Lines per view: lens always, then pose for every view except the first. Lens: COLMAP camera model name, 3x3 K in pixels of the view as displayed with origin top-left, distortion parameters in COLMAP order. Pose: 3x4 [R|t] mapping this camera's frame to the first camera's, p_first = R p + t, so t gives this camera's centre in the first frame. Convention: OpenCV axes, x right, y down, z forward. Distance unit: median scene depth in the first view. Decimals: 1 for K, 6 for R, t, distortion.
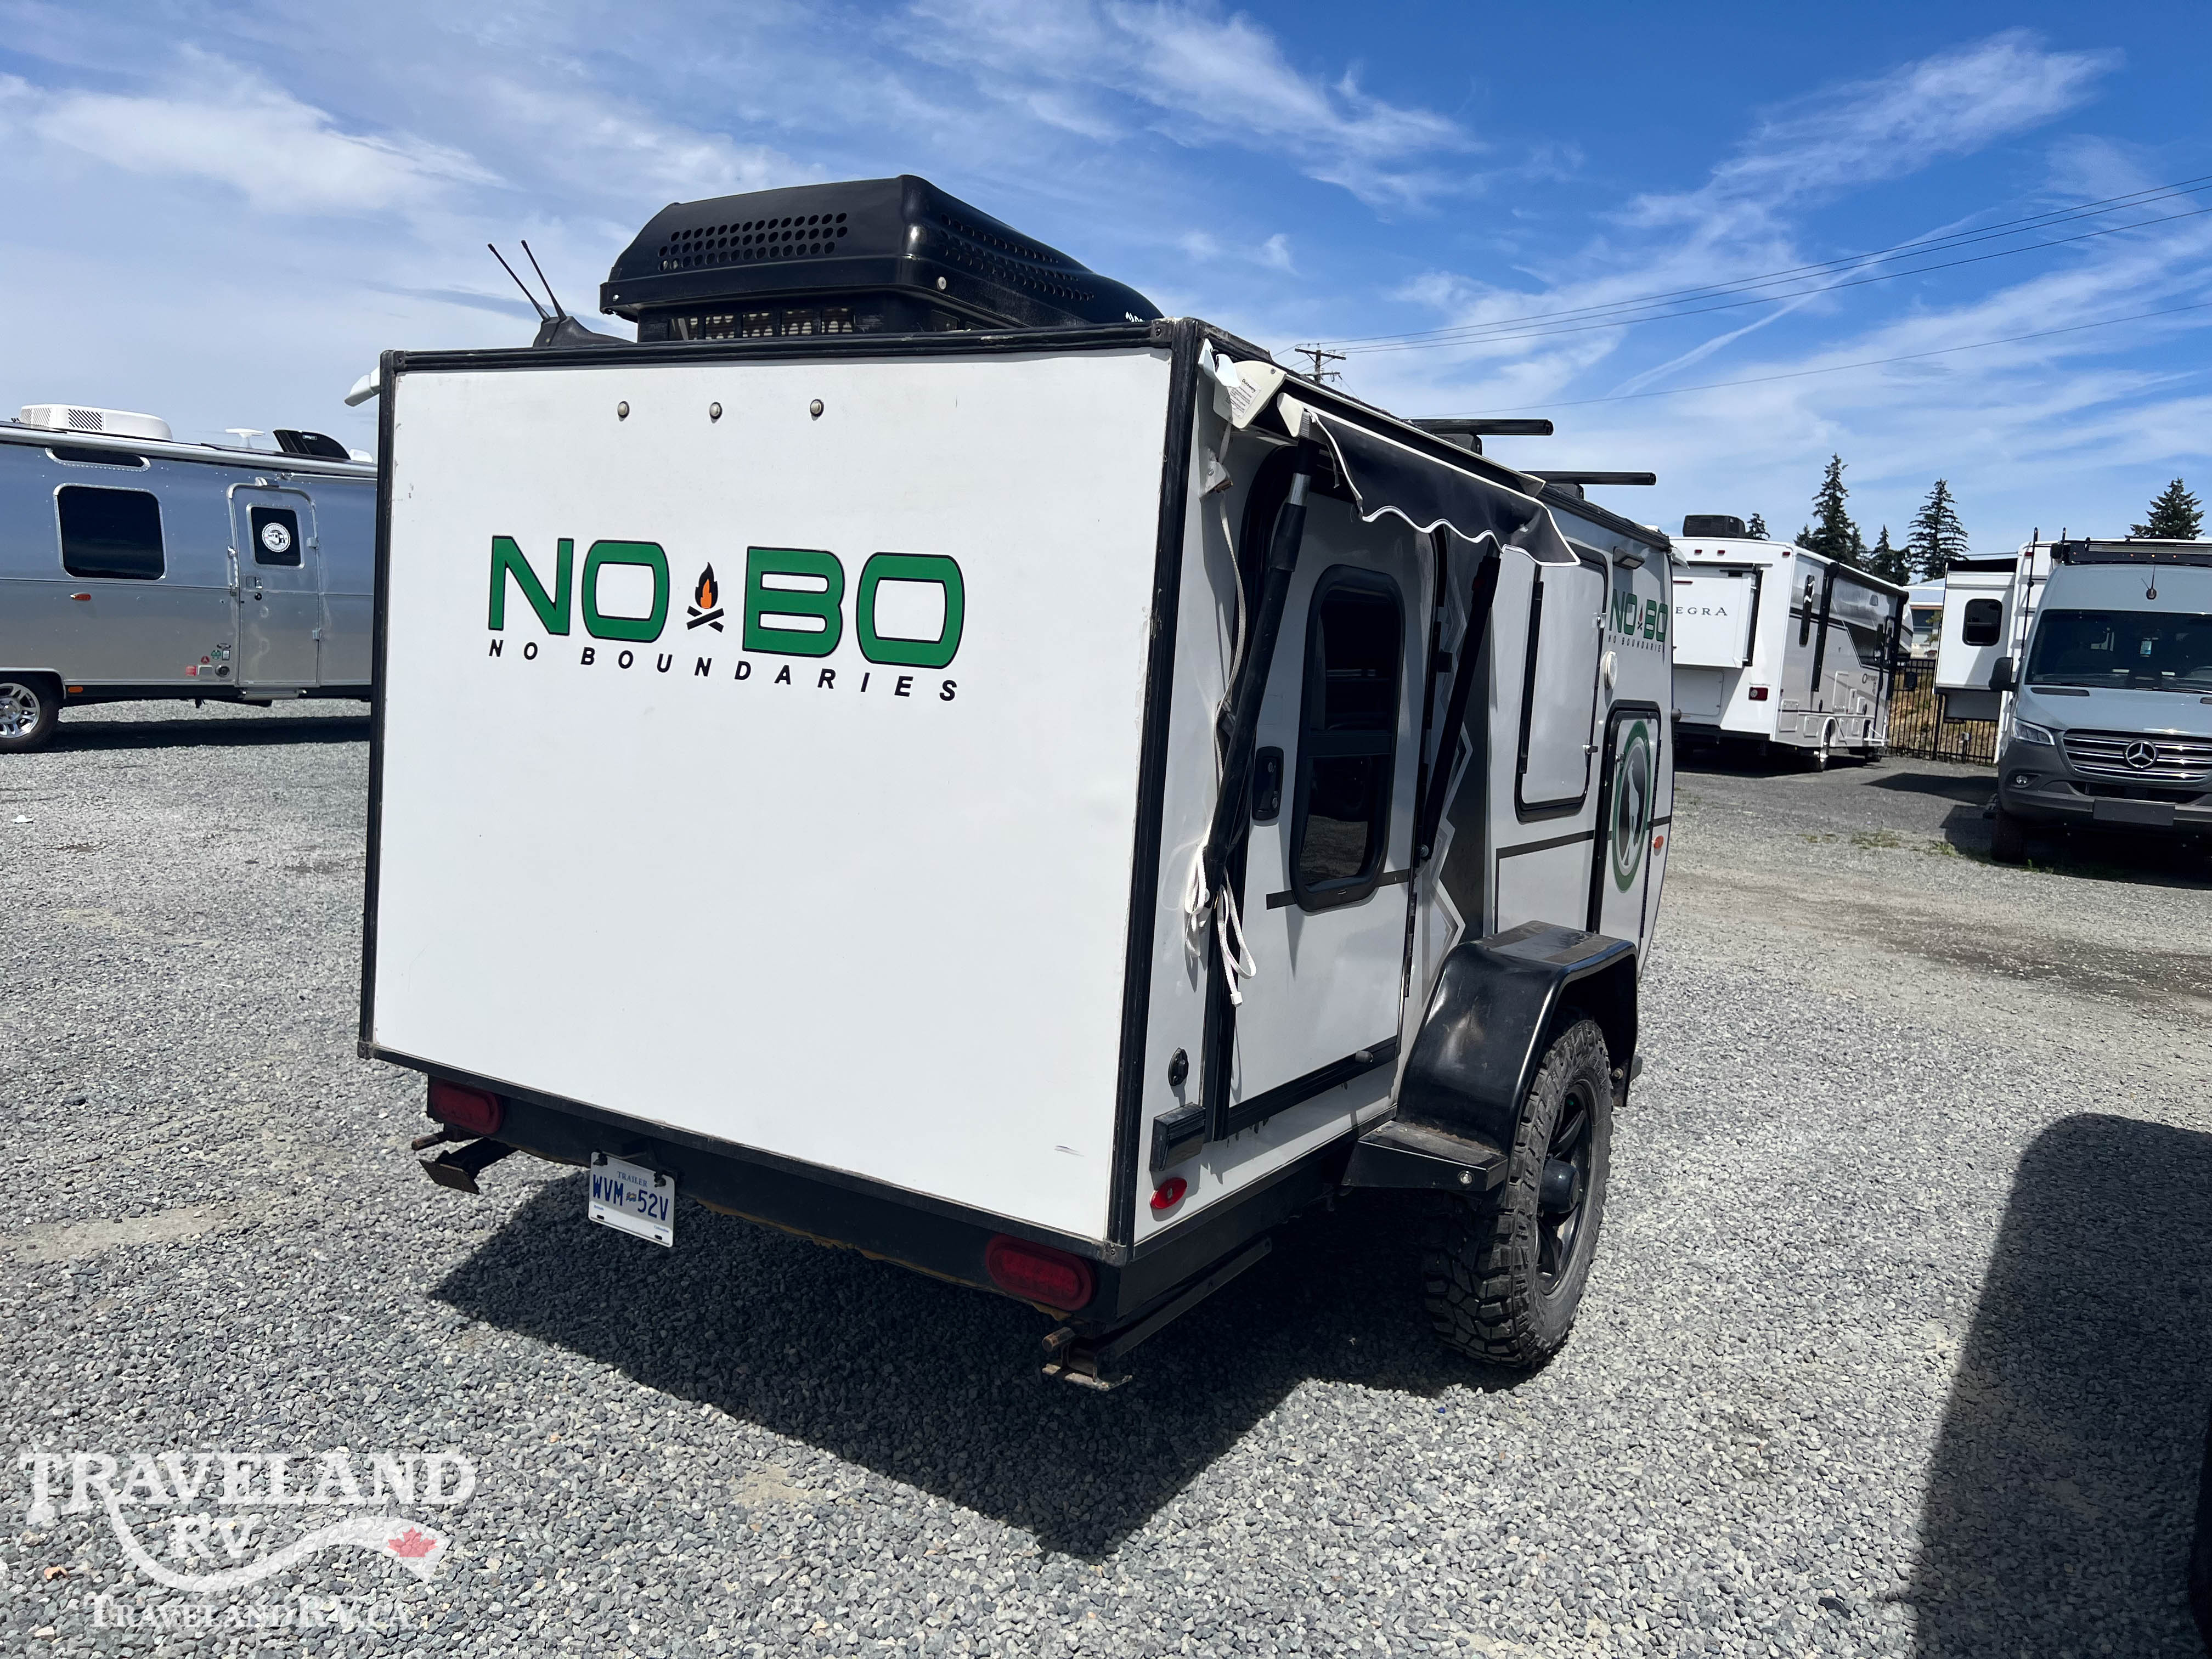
lens RADIAL K [[1685.0, 0, 1115.2], [0, 1685.0, 830.0], [0, 0, 1]] dist [0.044610, -0.053644]
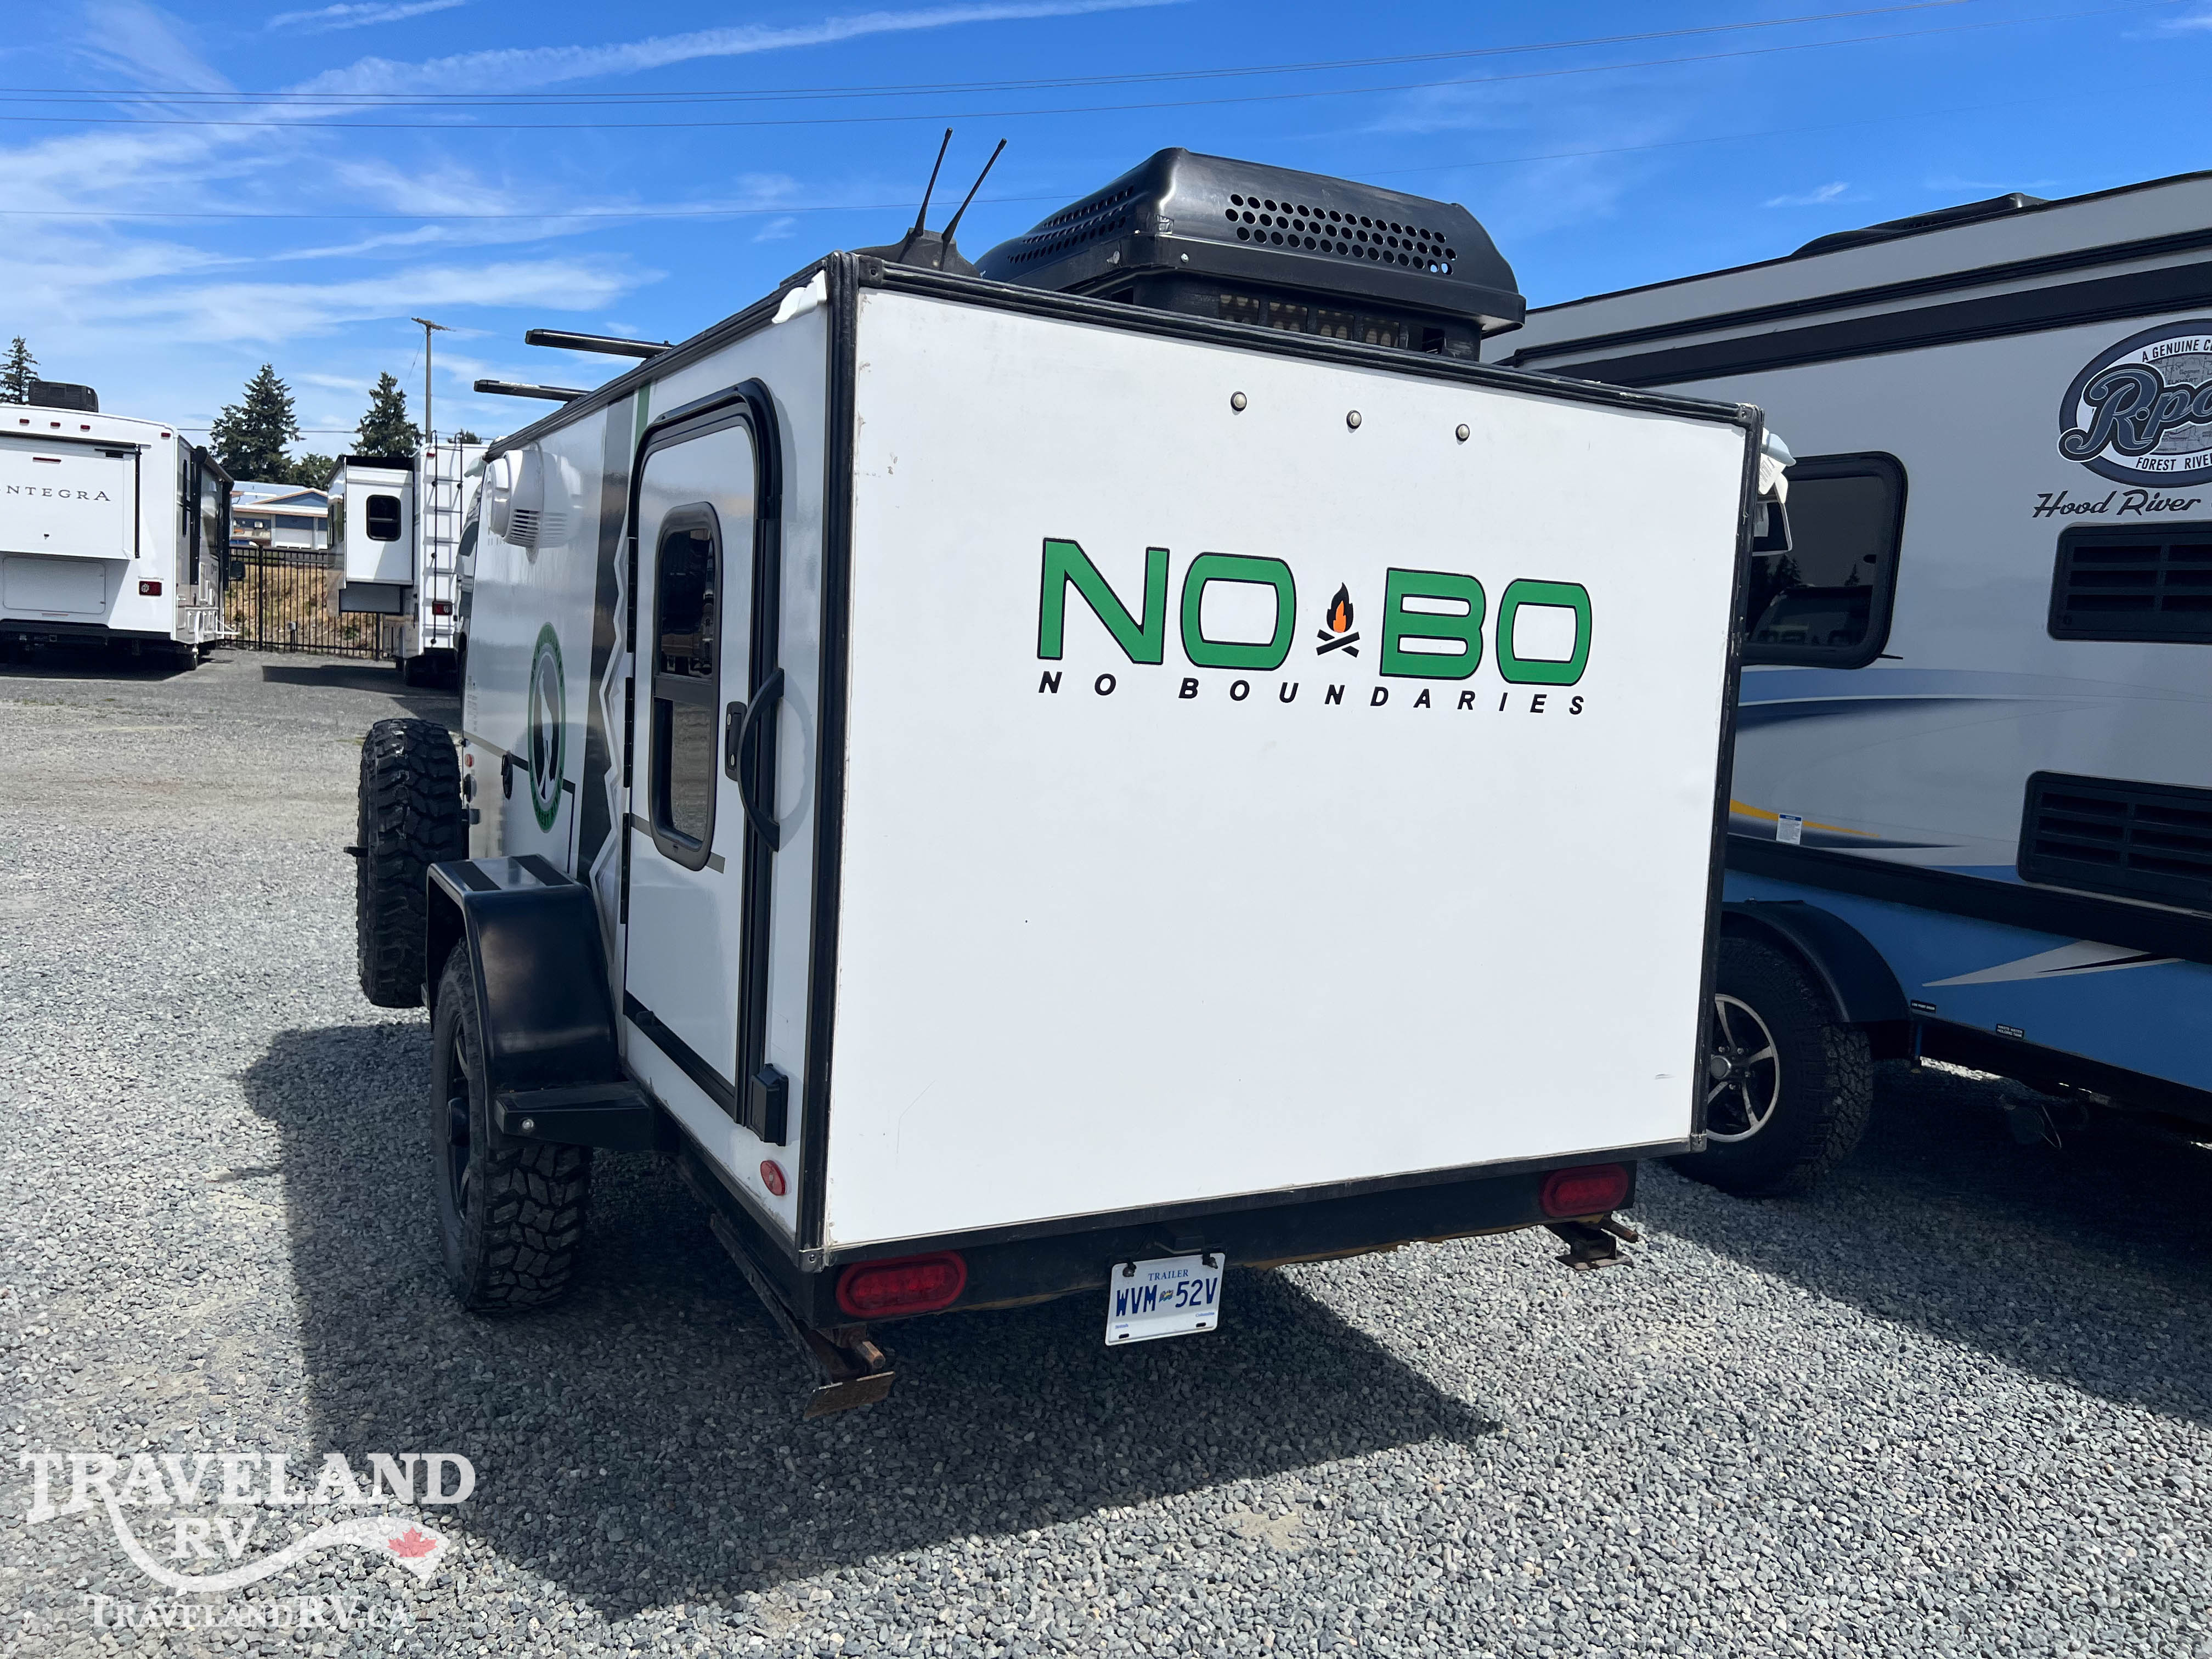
lens RADIAL K [[1685.0, 0, 1089.2], [0, 1685.0, 830.3], [0, 0, 1]] dist [0.044610, -0.053644]
pose [[0.514378, -0.136489, 0.846632, -1.097675], [0.073146, 0.990638, 0.115264, -0.137466], [-0.854438, 0.002638, 0.519546, 0.621552]]
